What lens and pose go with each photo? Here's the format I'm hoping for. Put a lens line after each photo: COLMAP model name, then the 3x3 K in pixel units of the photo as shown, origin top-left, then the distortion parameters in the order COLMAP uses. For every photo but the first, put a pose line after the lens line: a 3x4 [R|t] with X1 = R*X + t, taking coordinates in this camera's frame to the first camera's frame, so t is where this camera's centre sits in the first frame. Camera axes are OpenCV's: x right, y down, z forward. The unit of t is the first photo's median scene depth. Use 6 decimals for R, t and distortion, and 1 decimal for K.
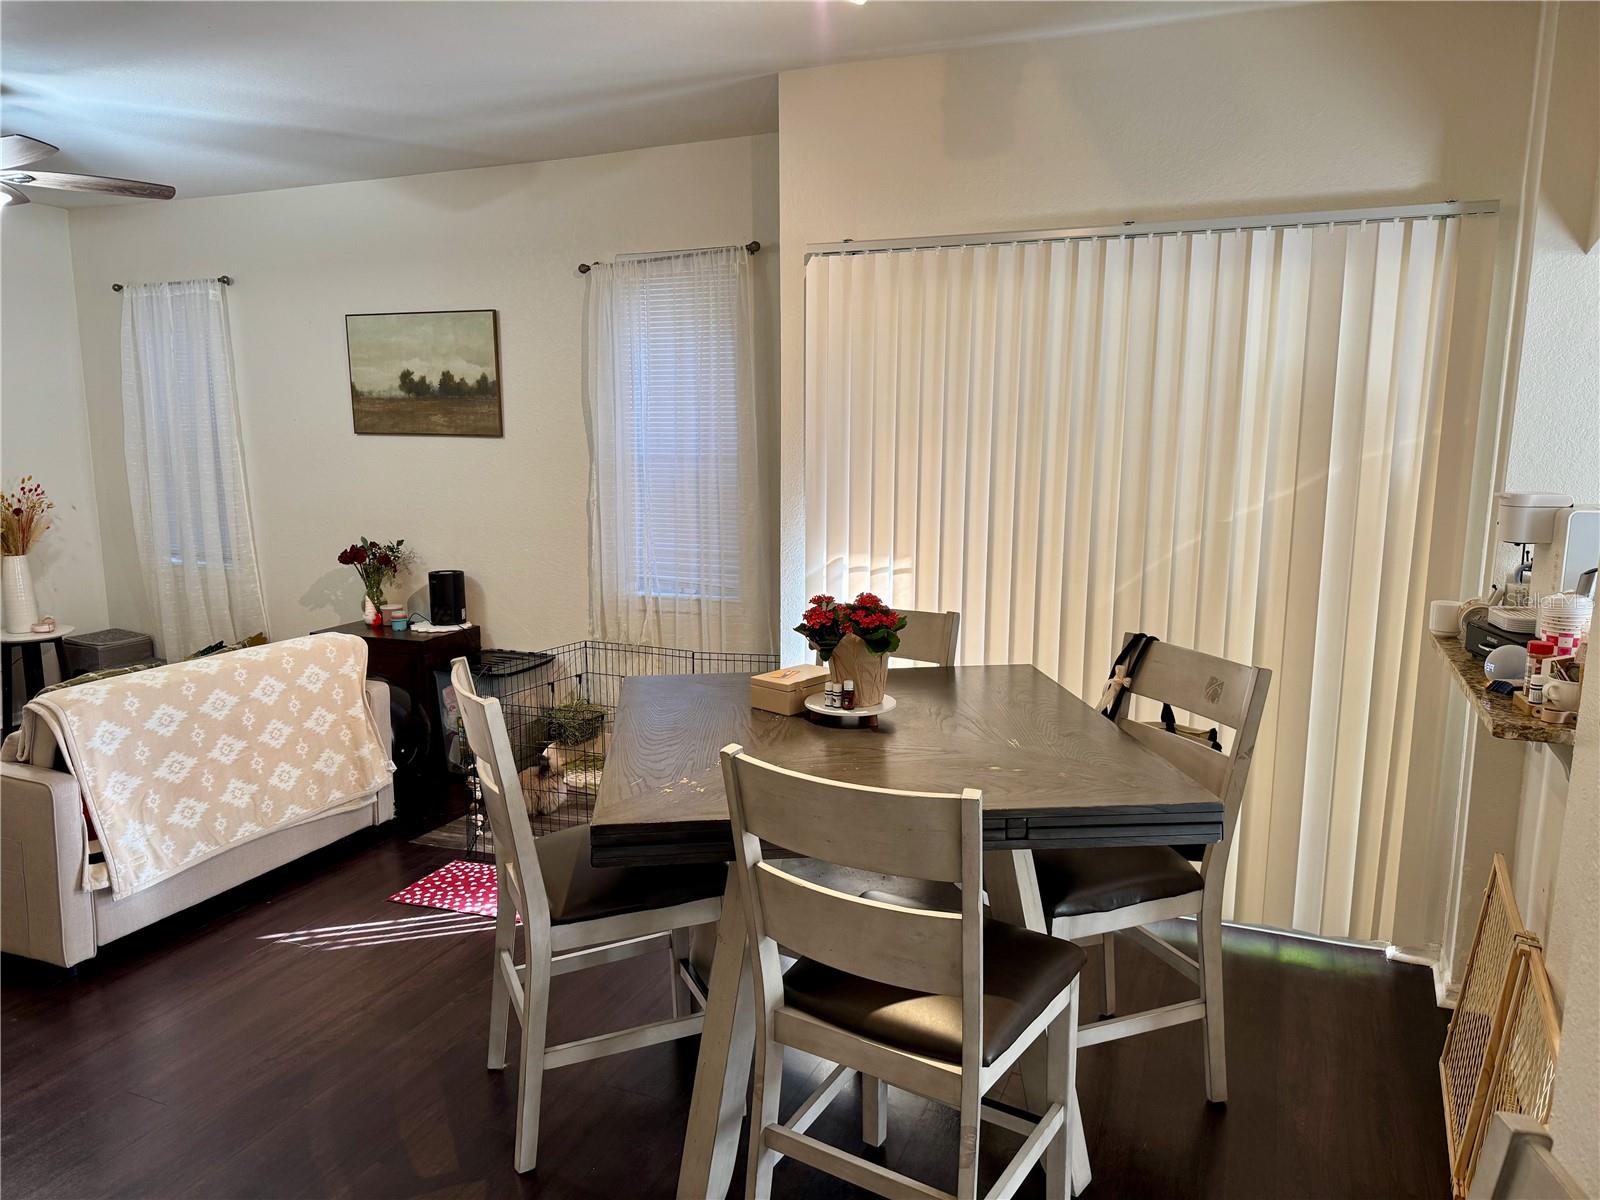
lens RADIAL K [[1114.8, 0, 791.0], [0, 1114.8, 611.2], [0, 0, 1]] dist [0.036224, -0.053496]
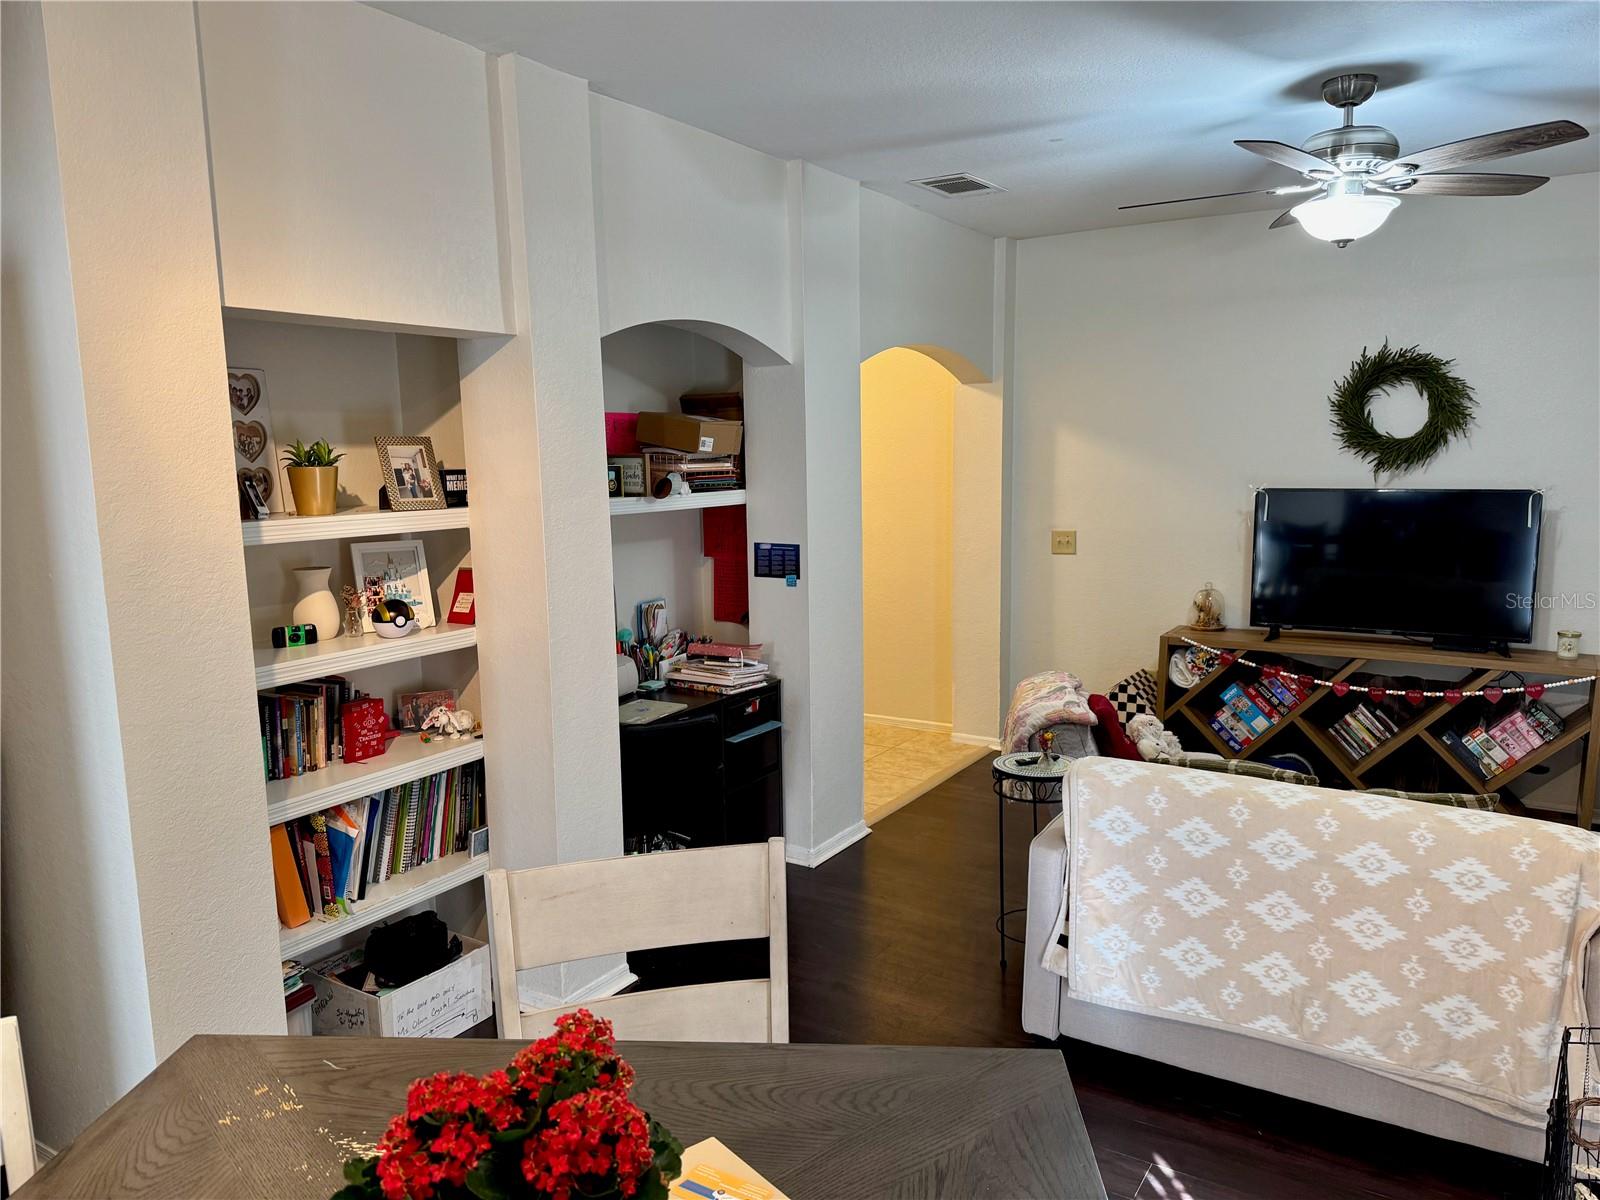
lens RADIAL K [[1114.8, 0, 791.0], [0, 1114.8, 611.2], [0, 0, 1]] dist [0.036224, -0.053496]
pose [[-0.159090, 0.148752, -0.975993, 0.177431], [-0.153414, 0.972851, 0.173280, -0.109351], [0.975272, 0.177298, -0.131950, 0.553716]]
